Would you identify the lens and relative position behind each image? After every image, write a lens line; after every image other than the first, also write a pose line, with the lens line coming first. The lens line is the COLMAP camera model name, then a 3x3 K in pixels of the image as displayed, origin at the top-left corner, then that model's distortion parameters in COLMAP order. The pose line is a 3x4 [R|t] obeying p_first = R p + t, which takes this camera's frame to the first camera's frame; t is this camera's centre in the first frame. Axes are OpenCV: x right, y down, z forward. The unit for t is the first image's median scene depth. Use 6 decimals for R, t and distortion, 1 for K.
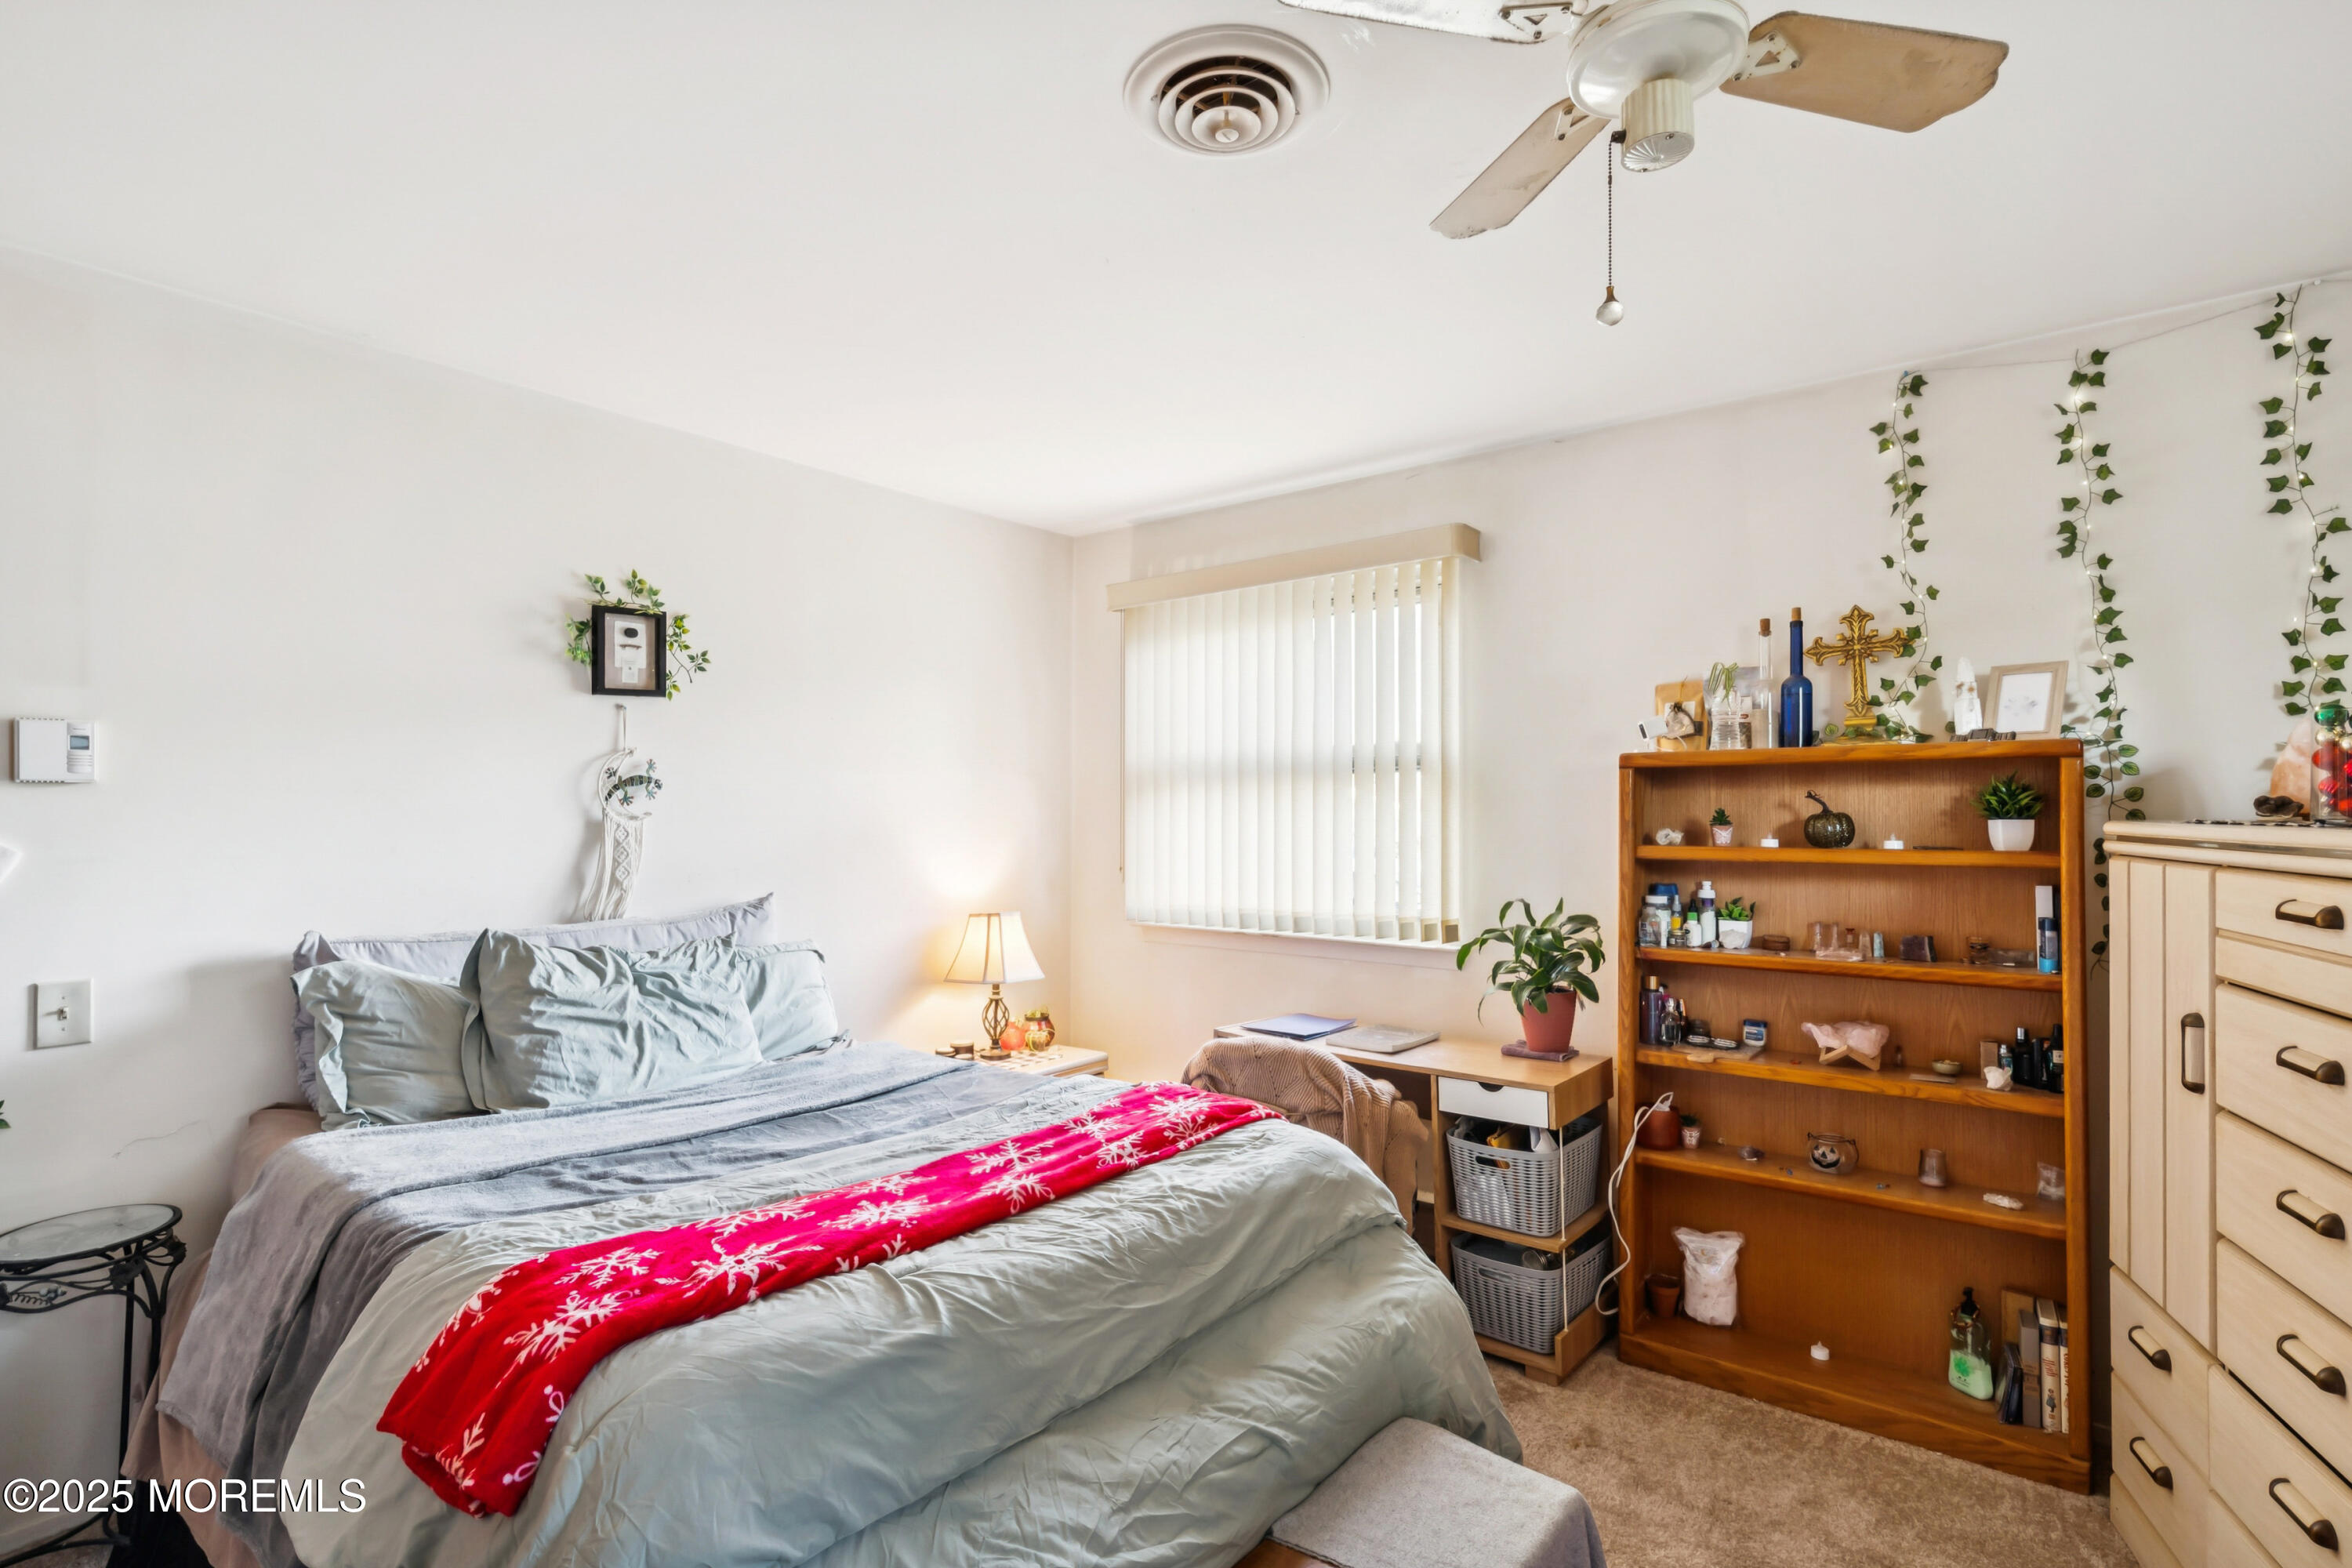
lens RADIAL K [[1136.3, 0, 1176.6], [0, 1136.3, 800.3], [0, 0, 1]] dist [0.005226, -0.001243]
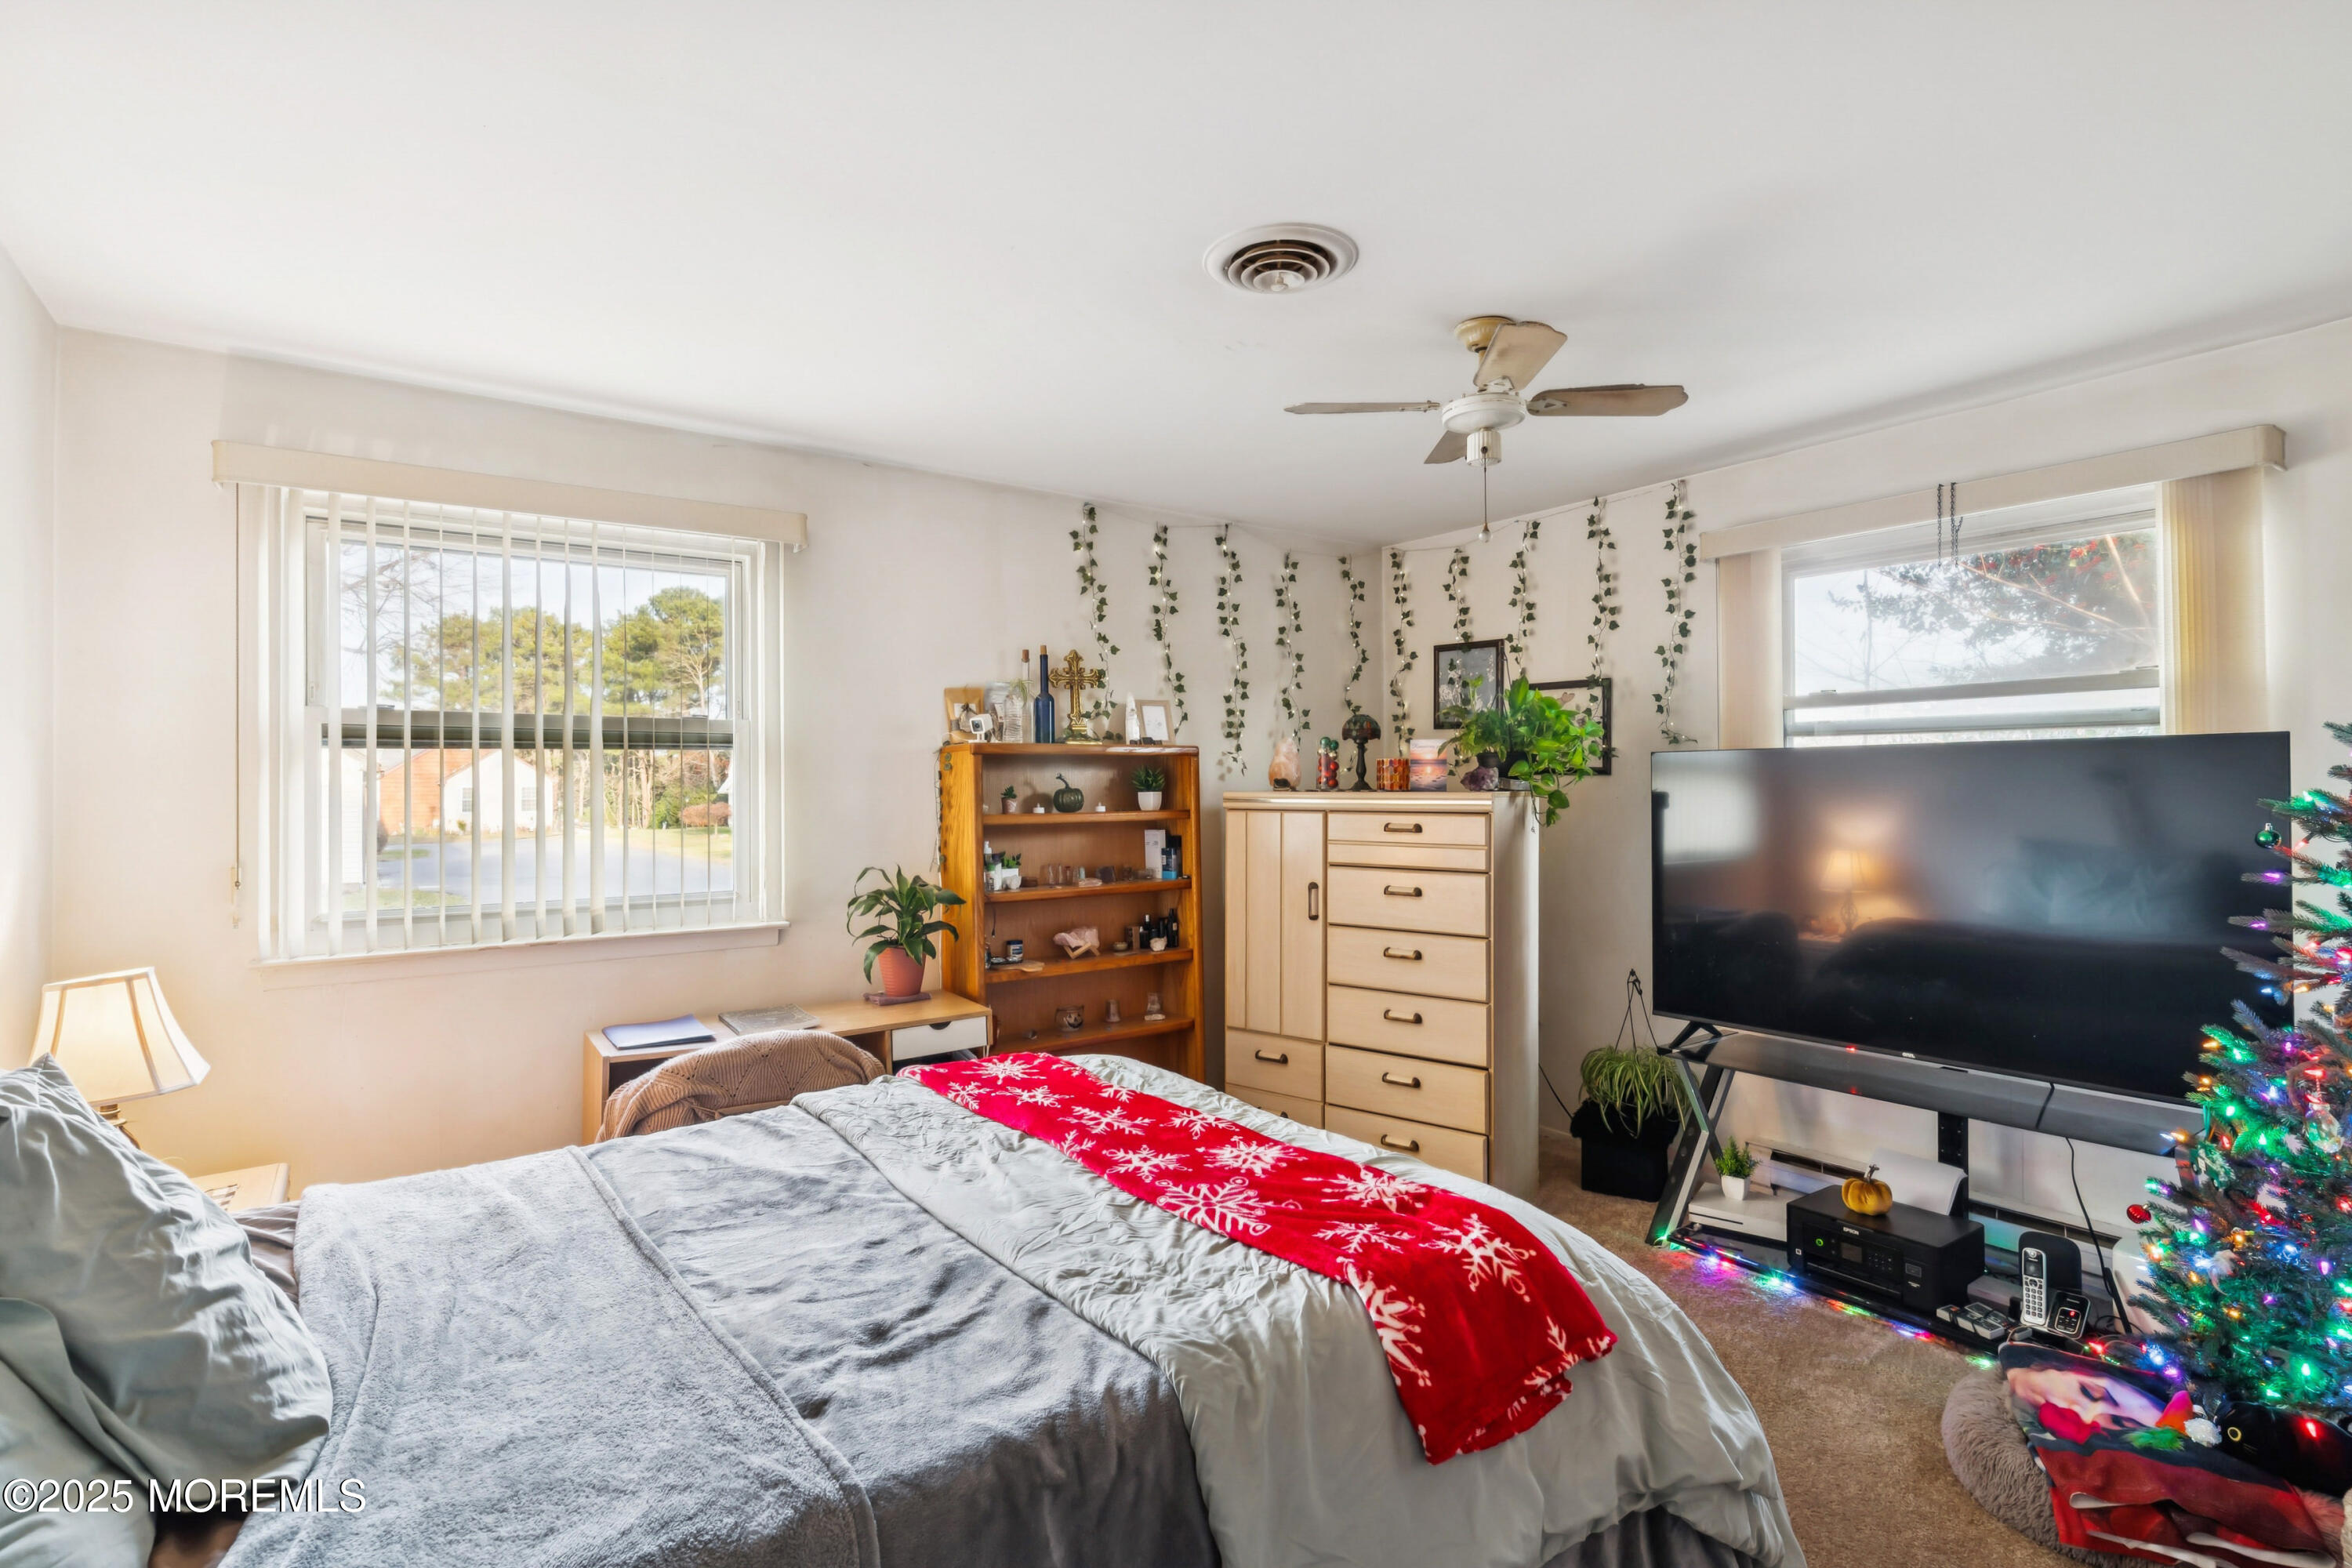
lens RADIAL K [[1136.3, 0, 1176.1], [0, 1136.3, 776.1], [0, 0, 1]] dist [0.005226, -0.001243]
pose [[0.263204, 0.005358, 0.964725, -0.843845], [-0.001653, 0.999986, -0.005103, 0.002401], [-0.964739, -0.000252, 0.263209, 0.495784]]
